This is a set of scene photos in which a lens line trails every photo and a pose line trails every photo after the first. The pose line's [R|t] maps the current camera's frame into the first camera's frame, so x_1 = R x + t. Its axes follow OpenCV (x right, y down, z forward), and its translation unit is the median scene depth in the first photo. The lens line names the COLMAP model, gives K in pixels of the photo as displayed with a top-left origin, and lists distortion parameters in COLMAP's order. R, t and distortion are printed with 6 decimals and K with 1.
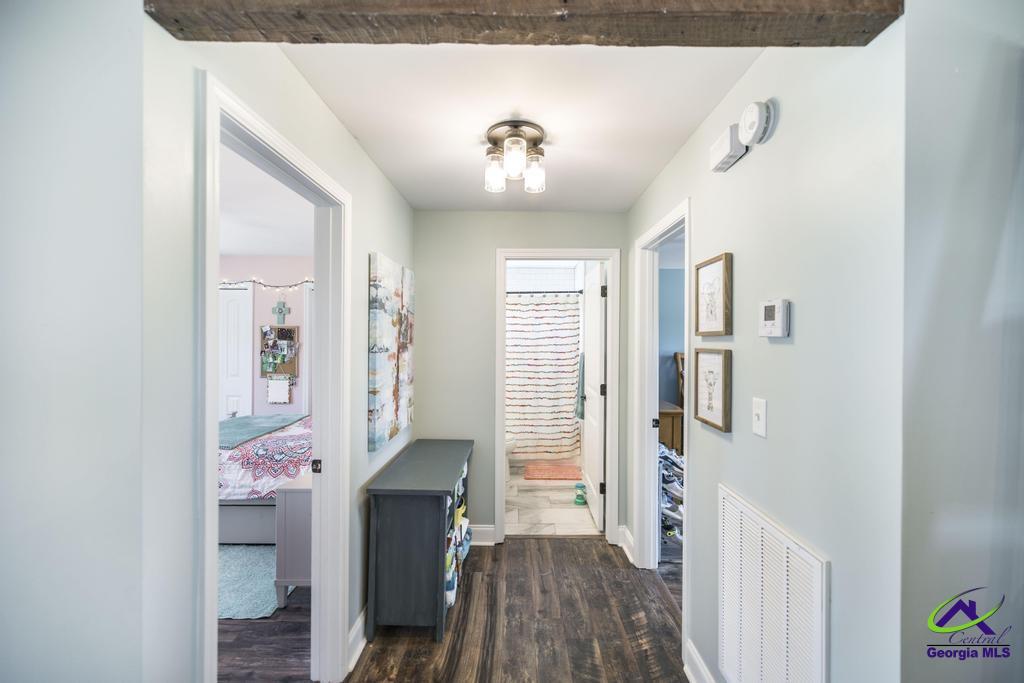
lens RADIAL K [[428.2, 0, 516.2], [0, 428.2, 338.7], [0, 0, 1]] dist [0.001886, 0.000678]
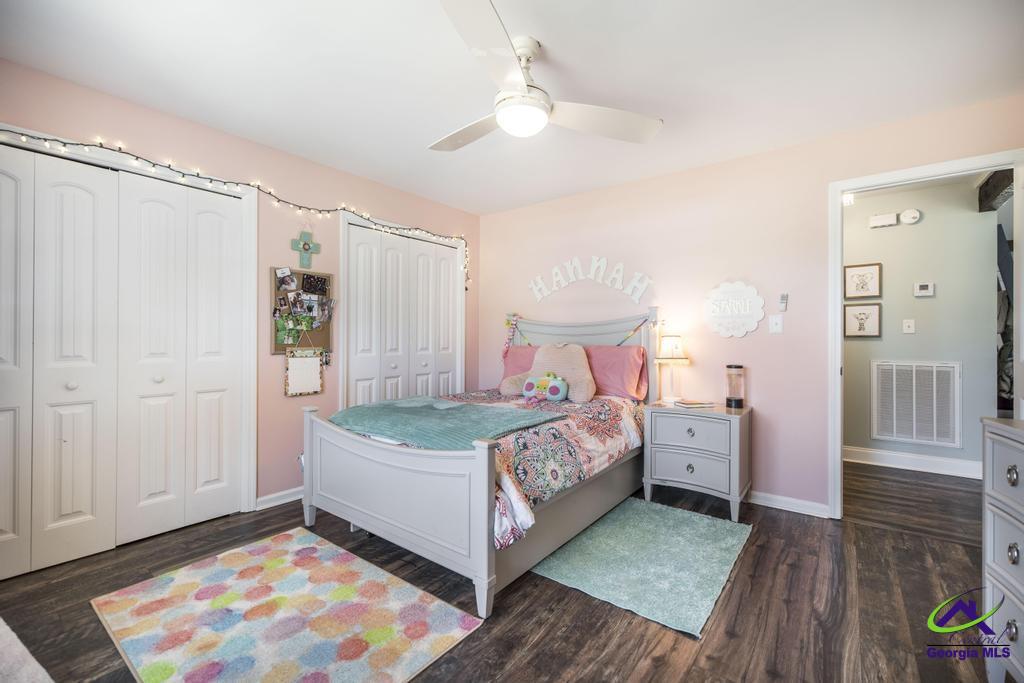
lens RADIAL K [[428.2, 0, 513.4], [0, 428.2, 341.8], [0, 0, 1]] dist [0.001886, 0.000678]
pose [[0.611047, -0.012069, 0.791502, -0.865429], [0.002431, 0.999908, 0.013371, 0.066470], [-0.791590, -0.006246, 0.611020, 0.377528]]
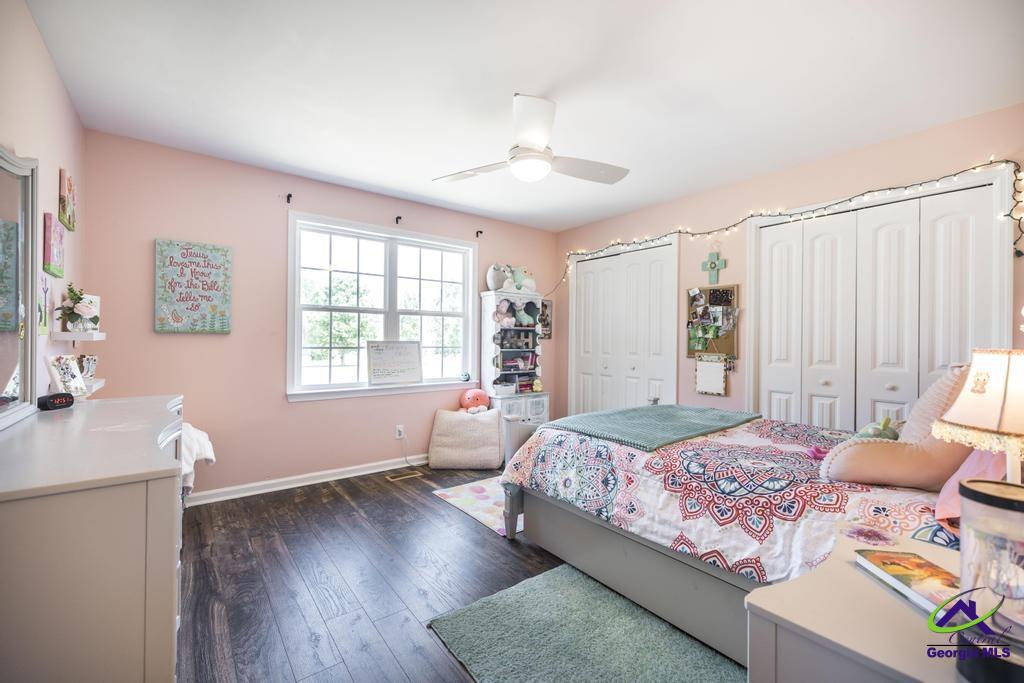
lens RADIAL K [[428.2, 0, 517.9], [0, 428.2, 338.5], [0, 0, 1]] dist [0.001886, 0.000678]
pose [[0.620626, -0.001645, -0.784105, -0.191092], [-0.005929, 0.999959, -0.006791, 0.064372], [0.784084, 0.008864, 0.620591, 0.299961]]
